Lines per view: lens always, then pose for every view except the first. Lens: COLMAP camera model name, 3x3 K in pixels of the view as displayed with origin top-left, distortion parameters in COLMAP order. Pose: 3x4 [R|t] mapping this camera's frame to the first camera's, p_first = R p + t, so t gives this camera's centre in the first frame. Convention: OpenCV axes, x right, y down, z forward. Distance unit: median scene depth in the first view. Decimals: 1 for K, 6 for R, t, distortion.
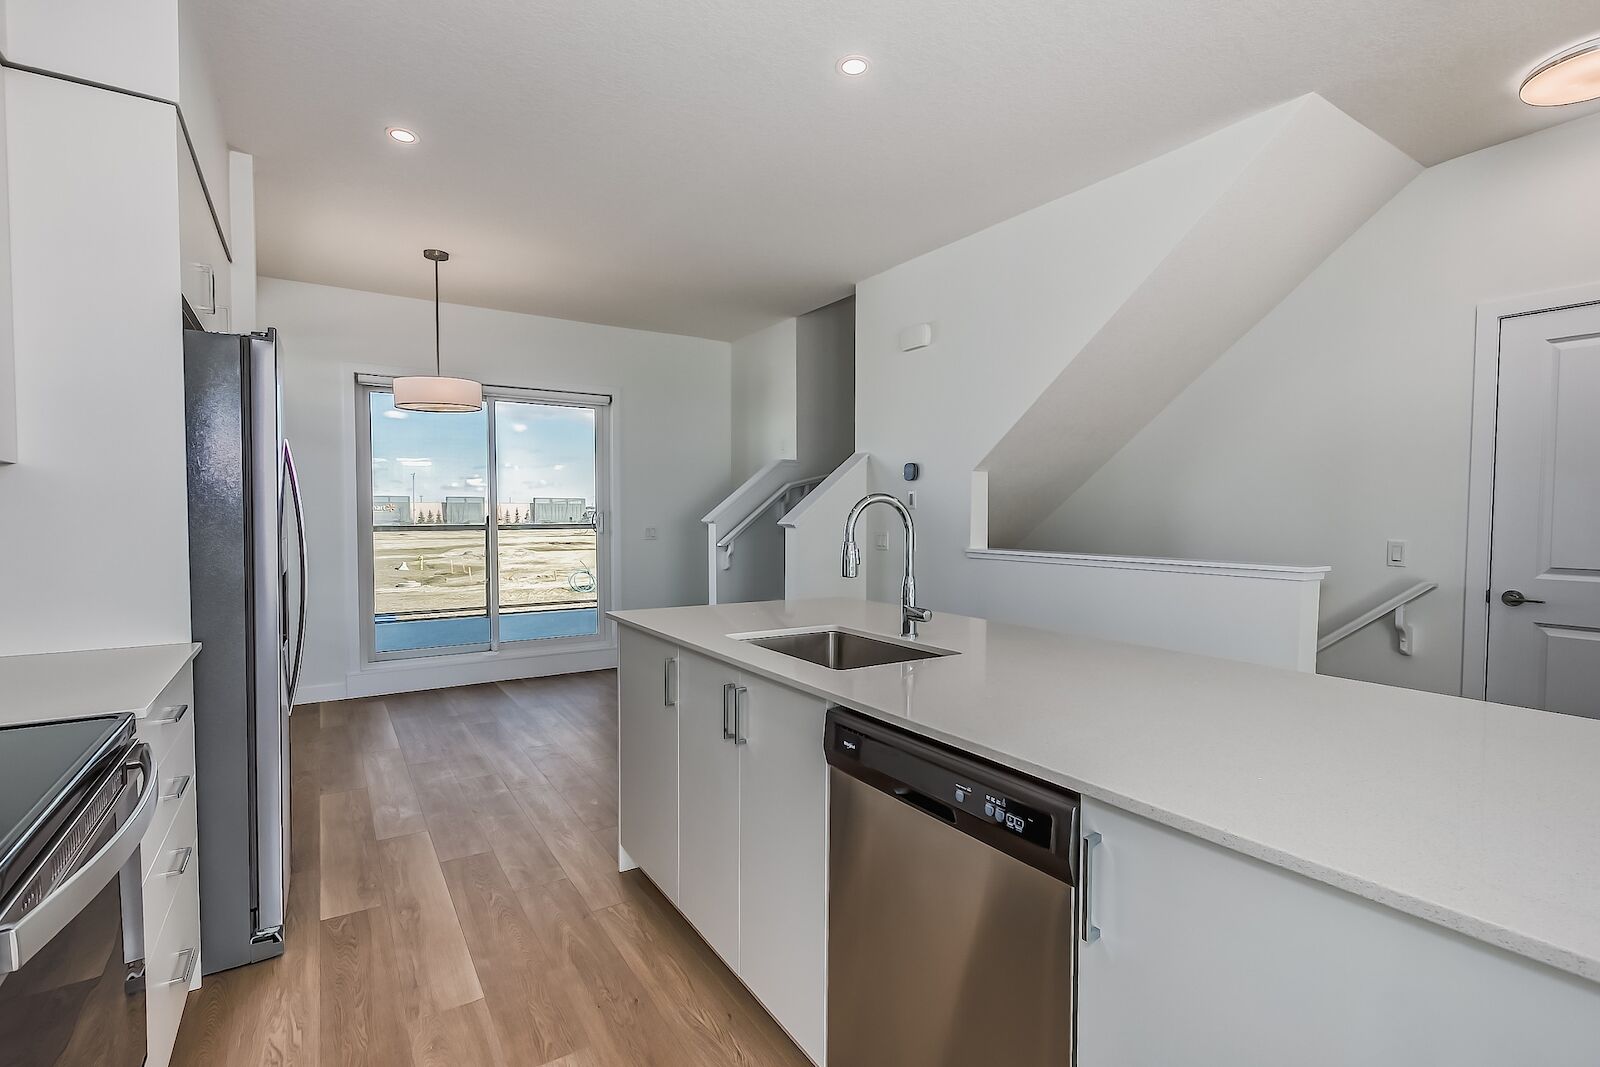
lens RADIAL K [[735.4, 0, 801.5], [0, 735.4, 542.9], [0, 0, 1]] dist [-0.000272, 0.000057]
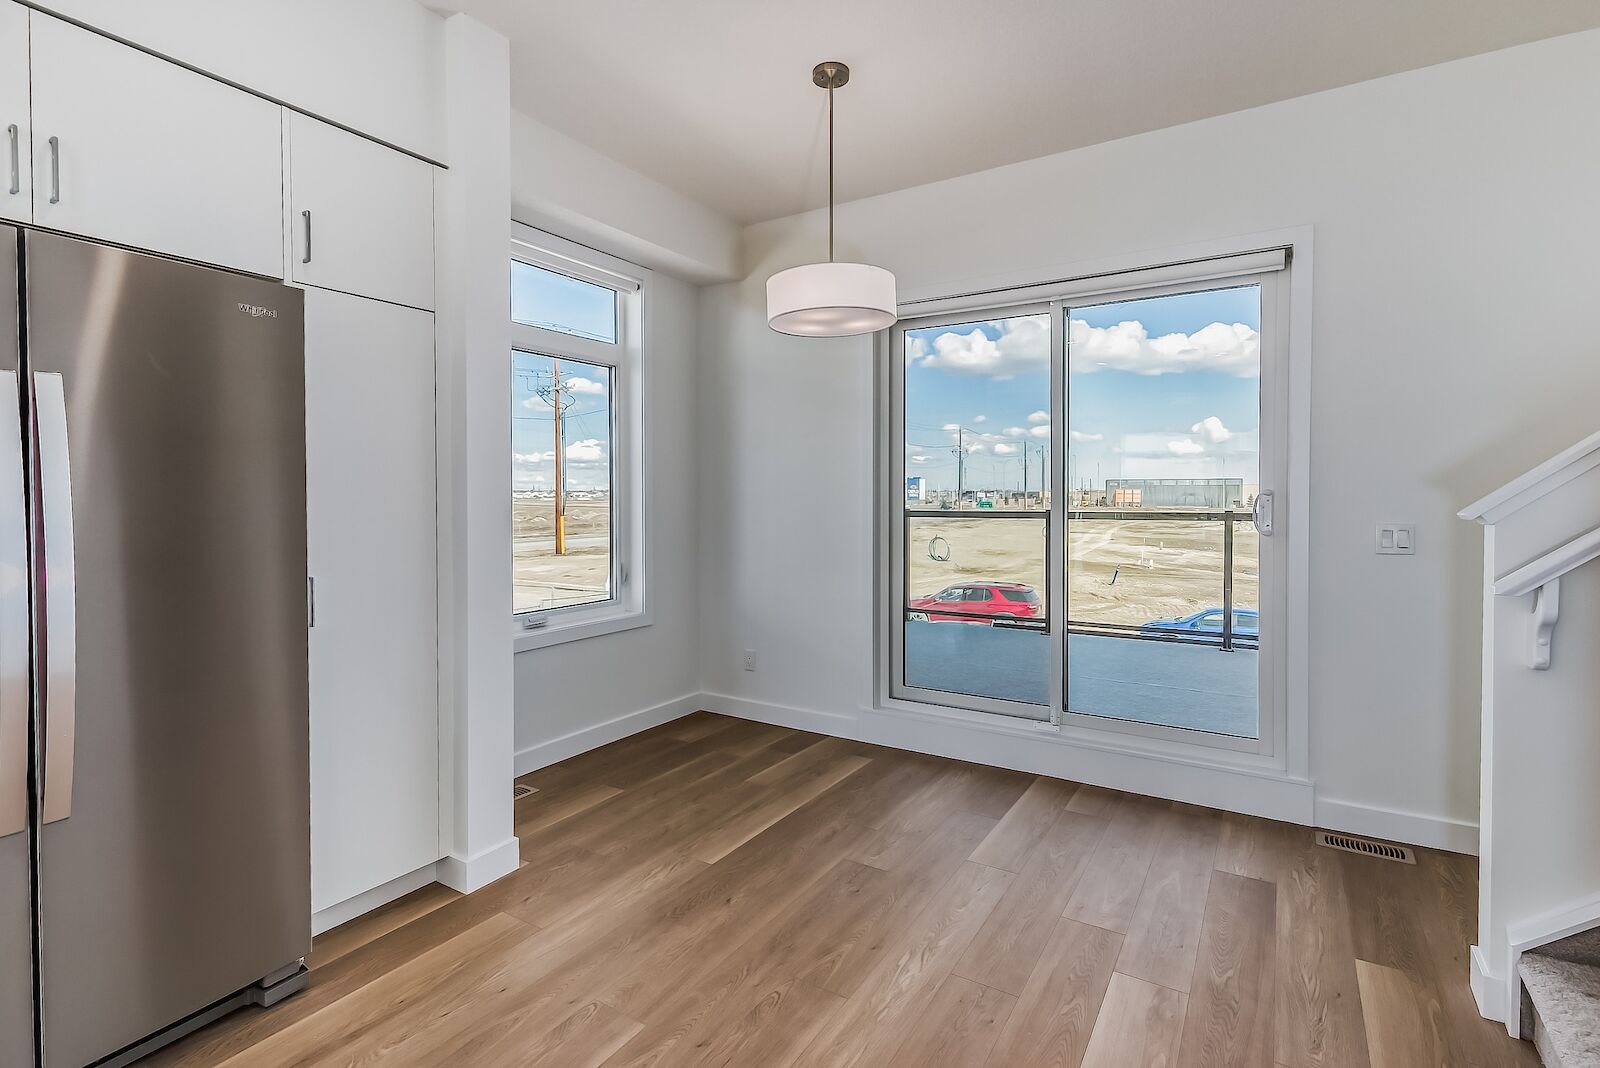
lens RADIAL K [[761.7, 0, 820.7], [0, 761.7, 501.8], [0, 0, 1]] dist [-0.000657, -0.000141]
pose [[0.437853, 0.006314, -0.899024, 0.057939], [-0.036441, 0.999278, -0.010730, -0.020523], [0.898308, 0.037460, 0.437767, 0.578331]]
